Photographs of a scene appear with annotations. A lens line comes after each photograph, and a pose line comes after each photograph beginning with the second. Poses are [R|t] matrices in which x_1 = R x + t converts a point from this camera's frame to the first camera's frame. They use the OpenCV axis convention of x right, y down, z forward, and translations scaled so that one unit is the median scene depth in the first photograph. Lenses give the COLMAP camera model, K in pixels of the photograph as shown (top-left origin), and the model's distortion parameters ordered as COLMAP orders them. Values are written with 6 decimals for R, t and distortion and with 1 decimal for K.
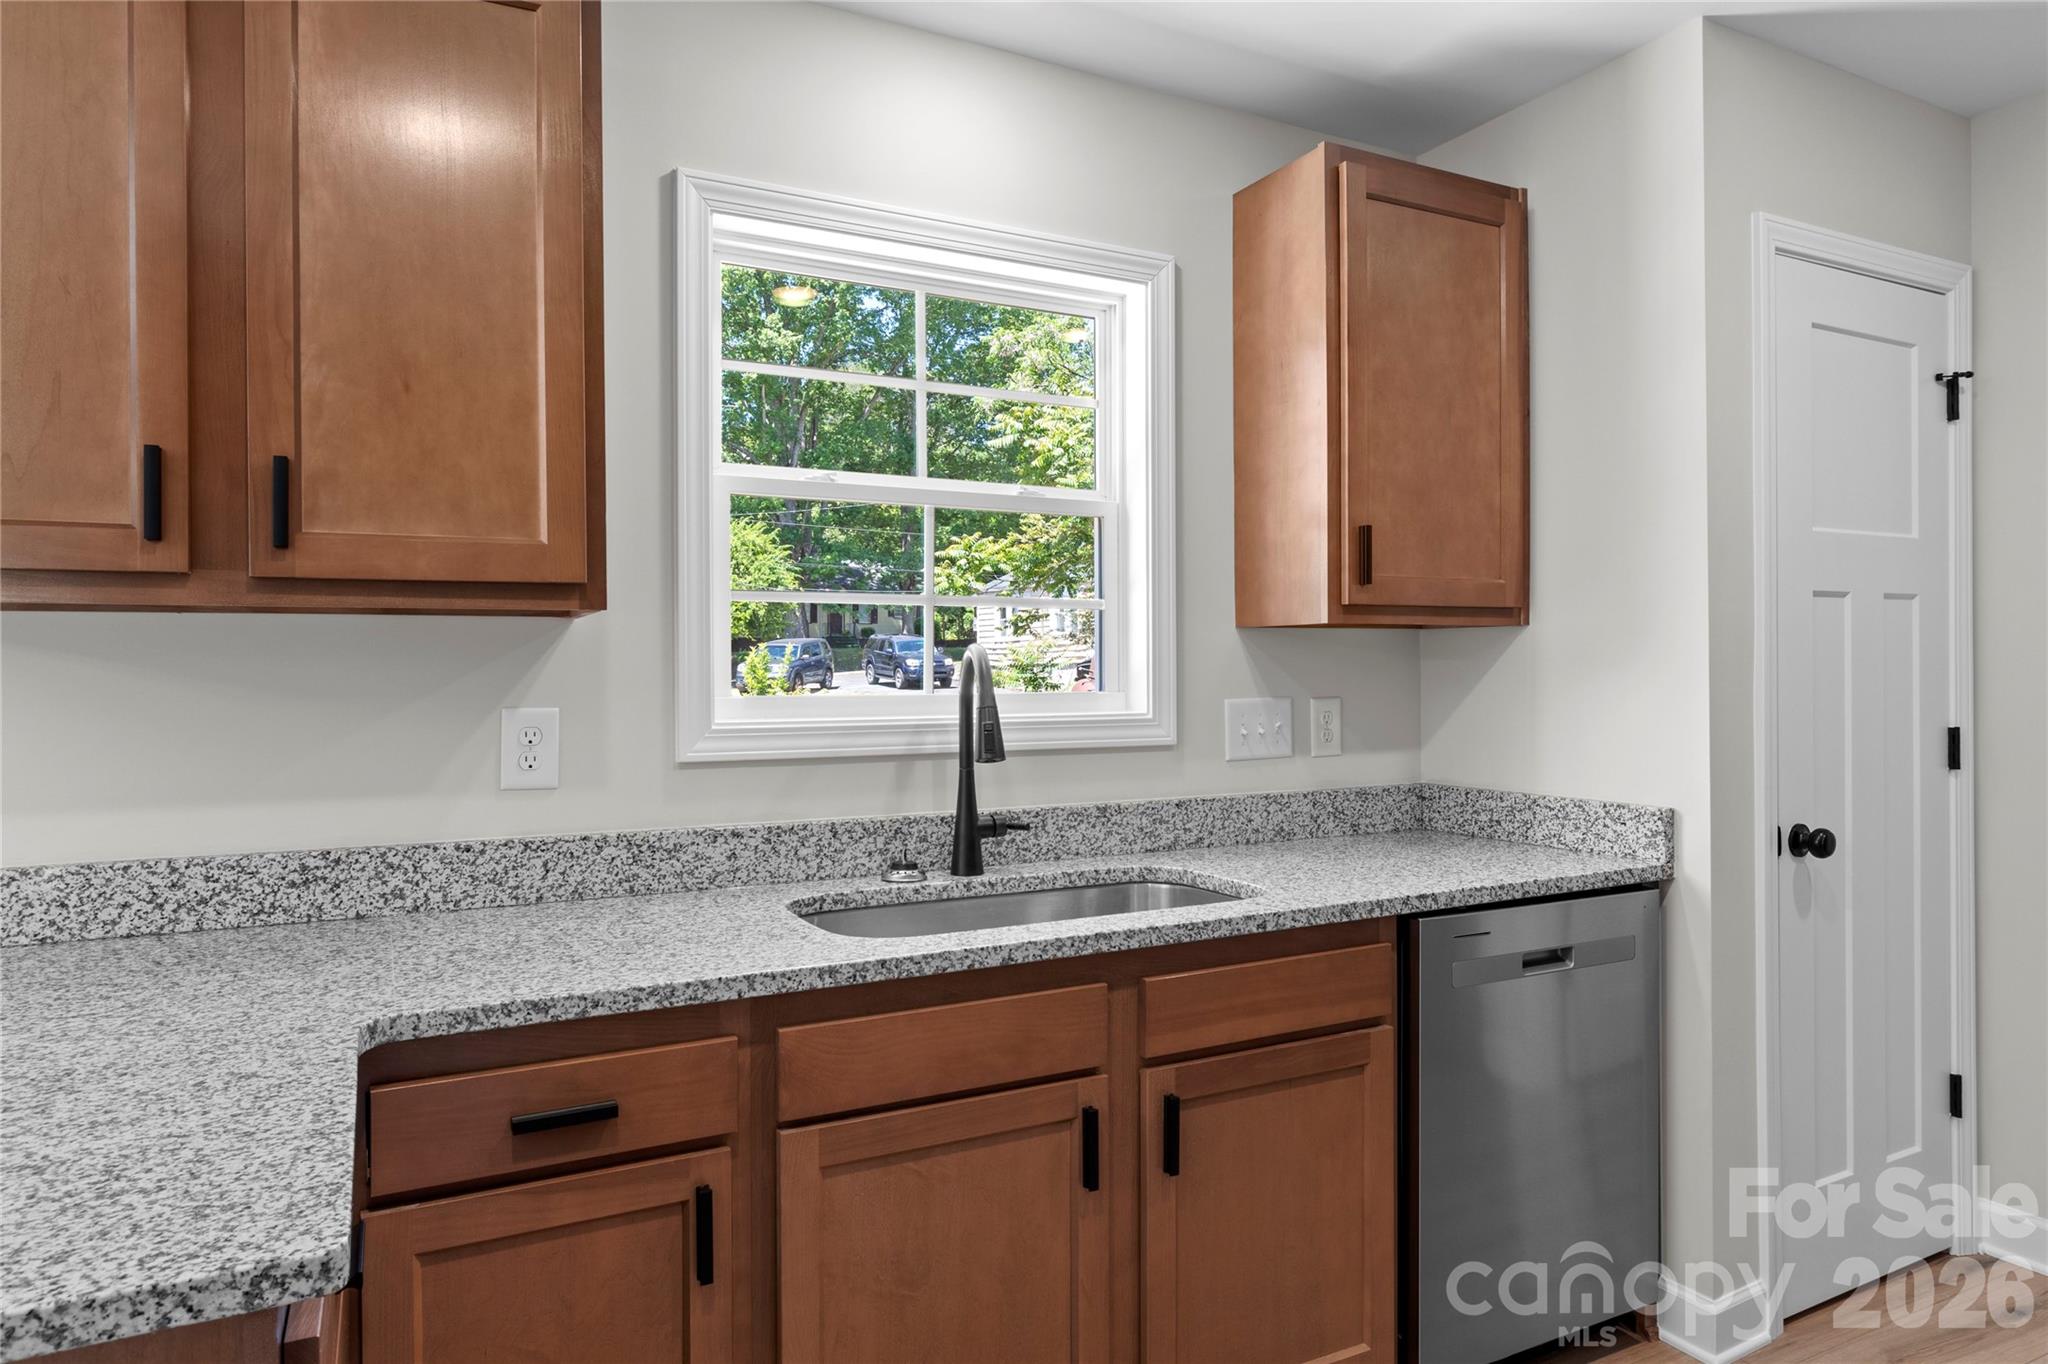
lens RADIAL K [[1278.4, 0, 1065.7], [0, 1278.4, 667.3], [0, 0, 1]] dist [-0.009626, 0.006995]
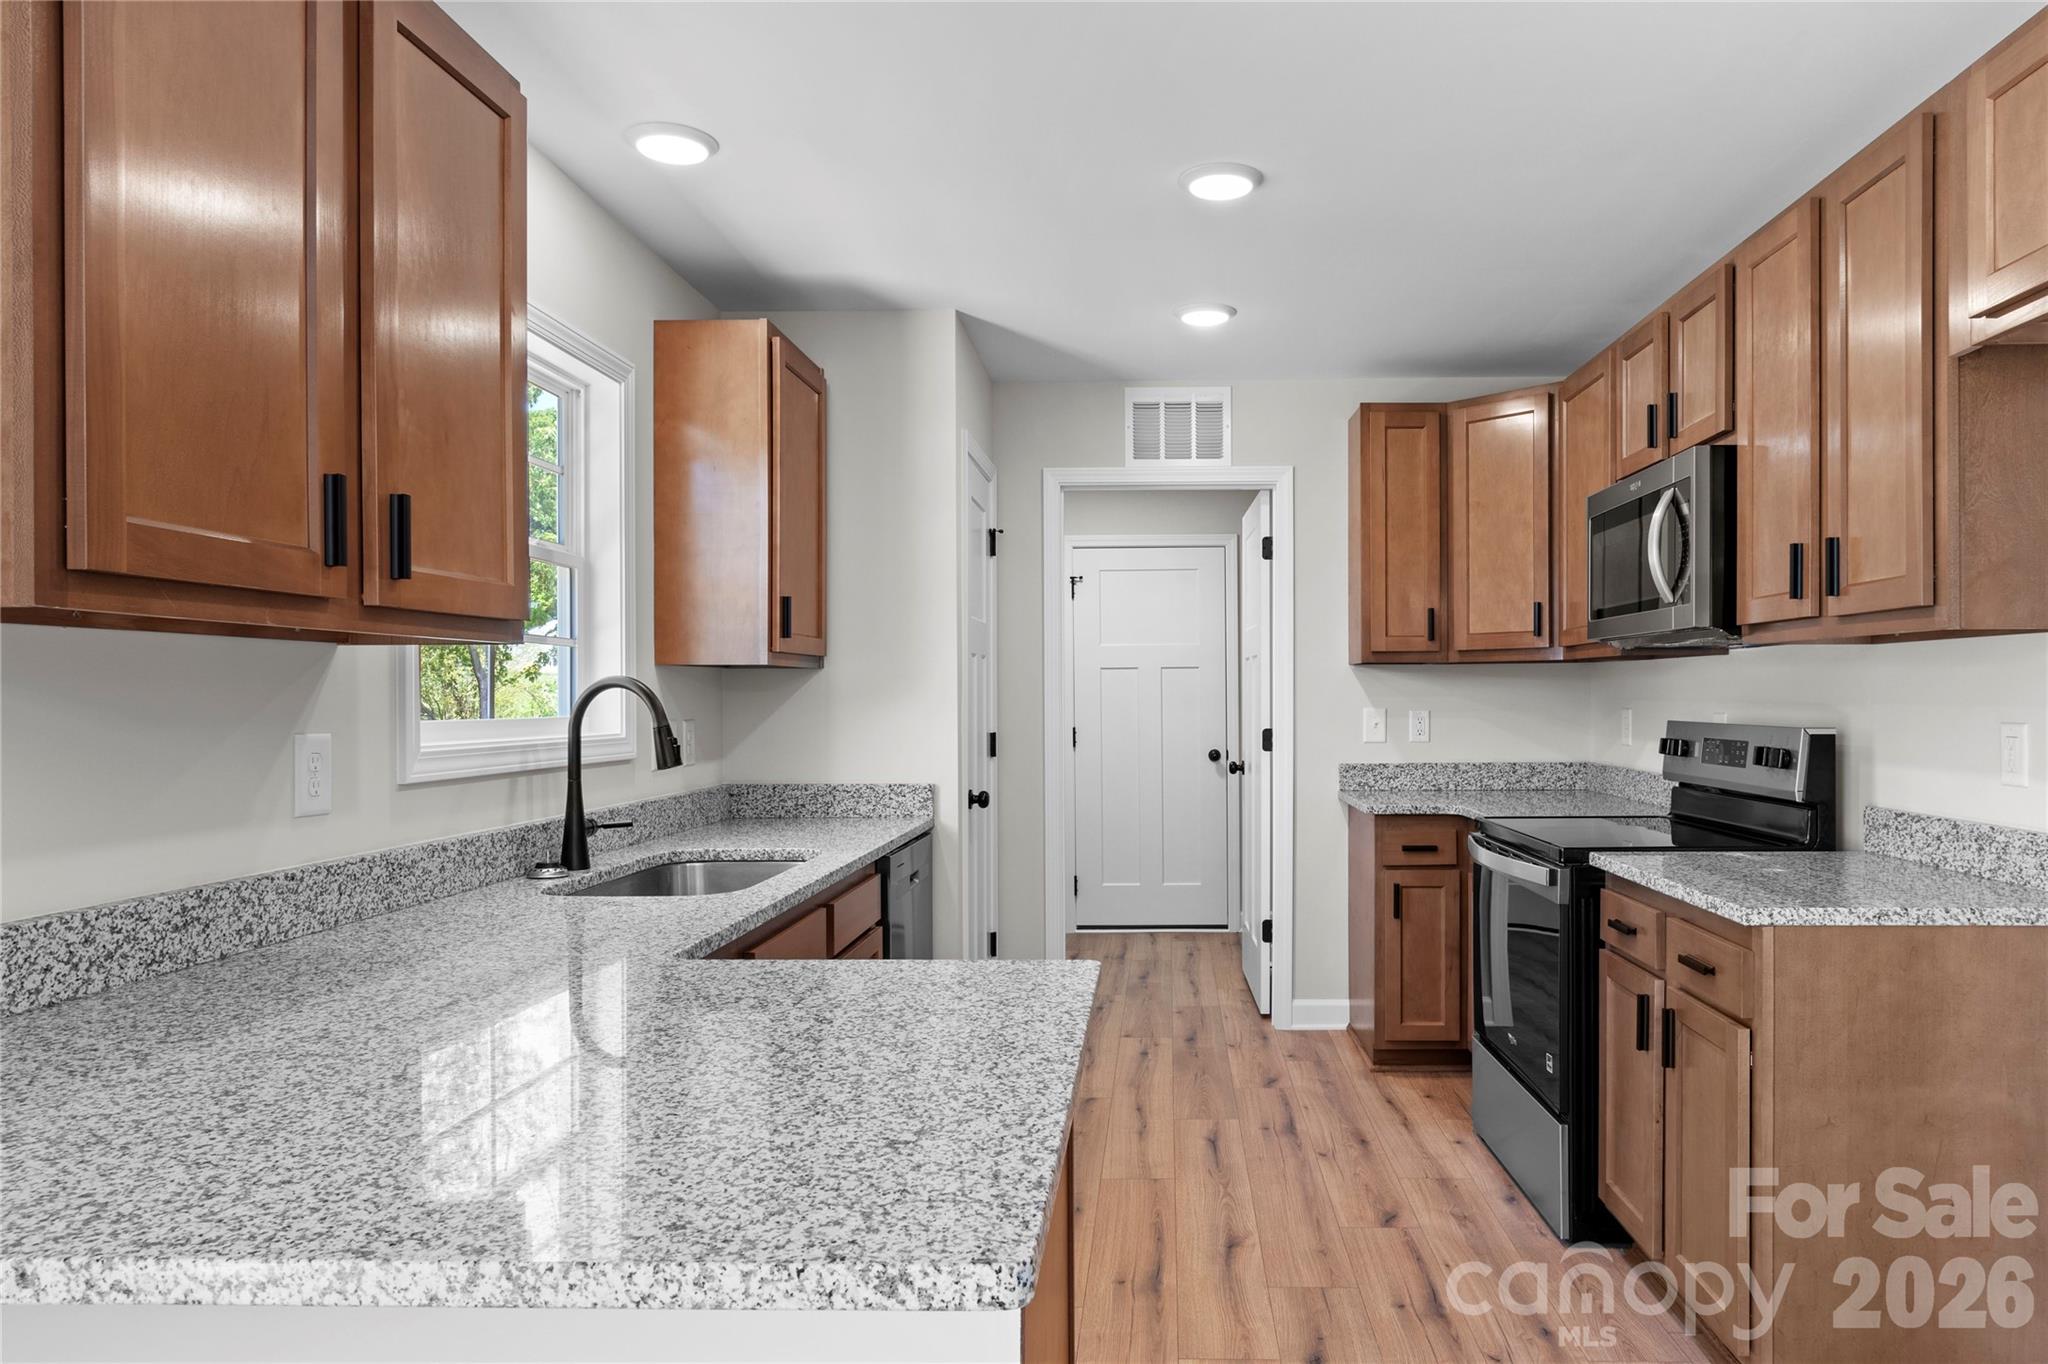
lens RADIAL K [[1278.4, 0, 1110.8], [0, 1278.4, 684.8], [0, 0, 1]] dist [-0.009626, 0.006995]
pose [[0.513622, 0.011662, 0.857937, -0.855110], [-0.001410, 0.999918, -0.012748, 0.004847], [-0.858015, 0.005338, 0.513596, -0.039295]]
